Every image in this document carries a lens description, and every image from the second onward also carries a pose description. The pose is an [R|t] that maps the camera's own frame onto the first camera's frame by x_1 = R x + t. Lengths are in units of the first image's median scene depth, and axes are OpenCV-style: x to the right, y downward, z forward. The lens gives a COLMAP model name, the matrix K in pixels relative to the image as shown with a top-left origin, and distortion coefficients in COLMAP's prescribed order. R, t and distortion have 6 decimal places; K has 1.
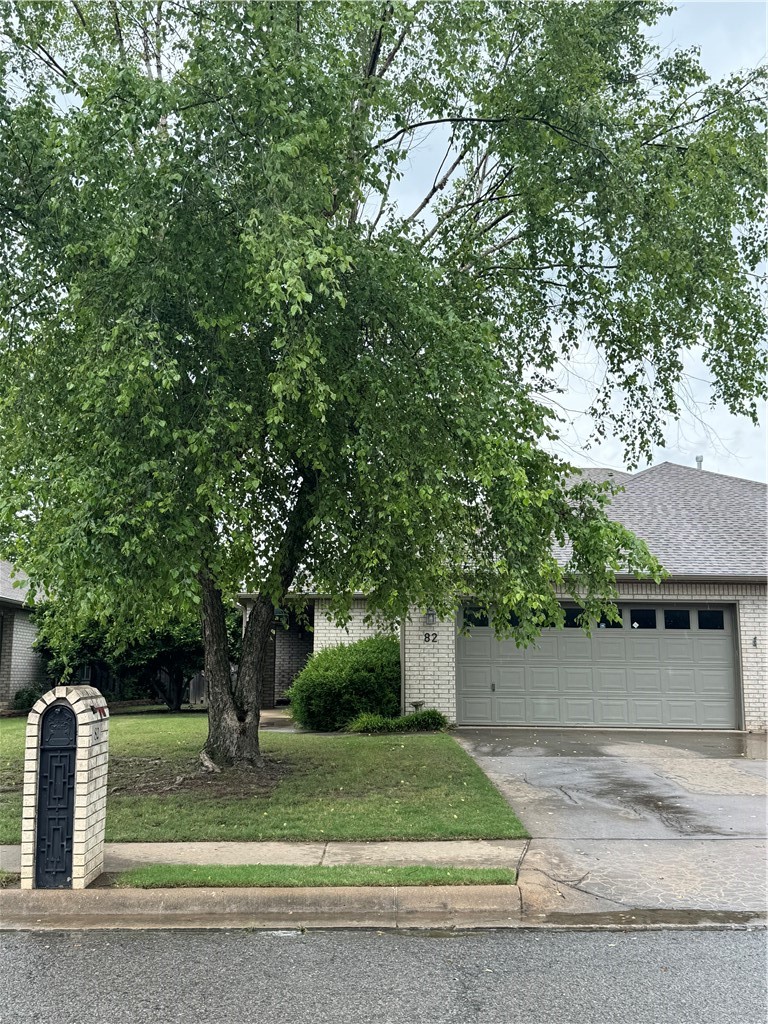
lens RADIAL K [[1074.2, 0, 383.7], [0, 1074.2, 511.1], [0, 0, 1]] dist [0.100789, 0.000000]
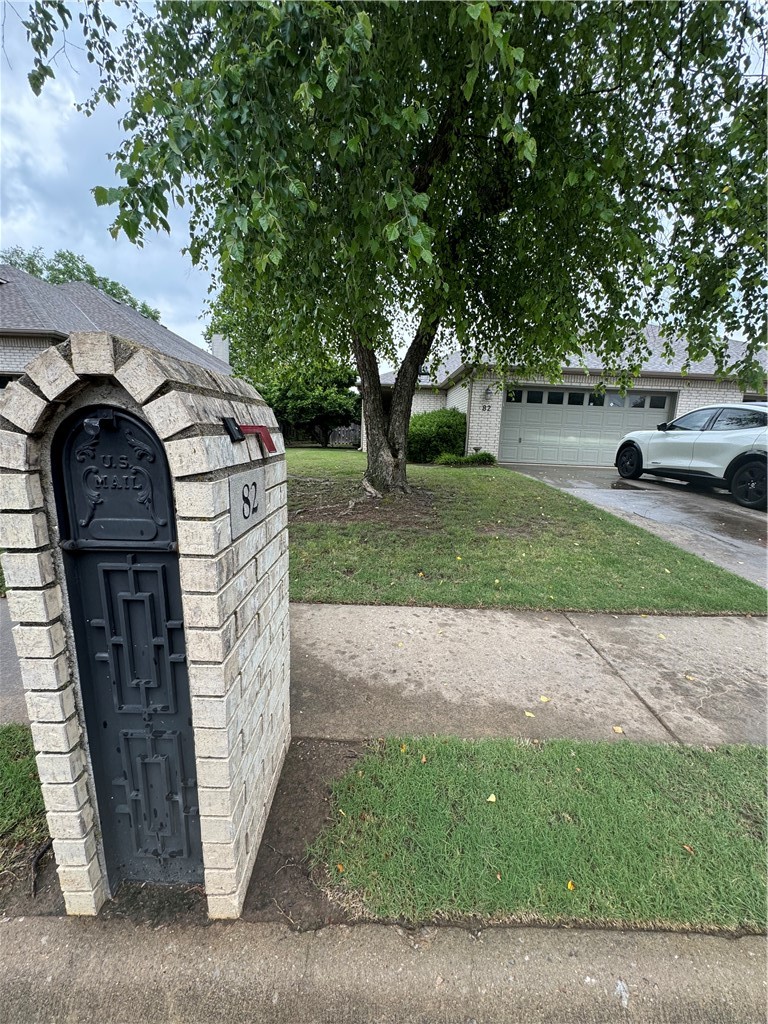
lens RADIAL K [[408.8, 0, 387.6], [0, 408.8, 511.8], [0, 0, 1]] dist [-0.002770, 0.000492]
pose [[0.999254, 0.036750, -0.011892, -0.133554], [-0.030855, 0.944647, 0.326634, 0.100379], [0.023238, -0.326024, 0.945076, 0.535324]]
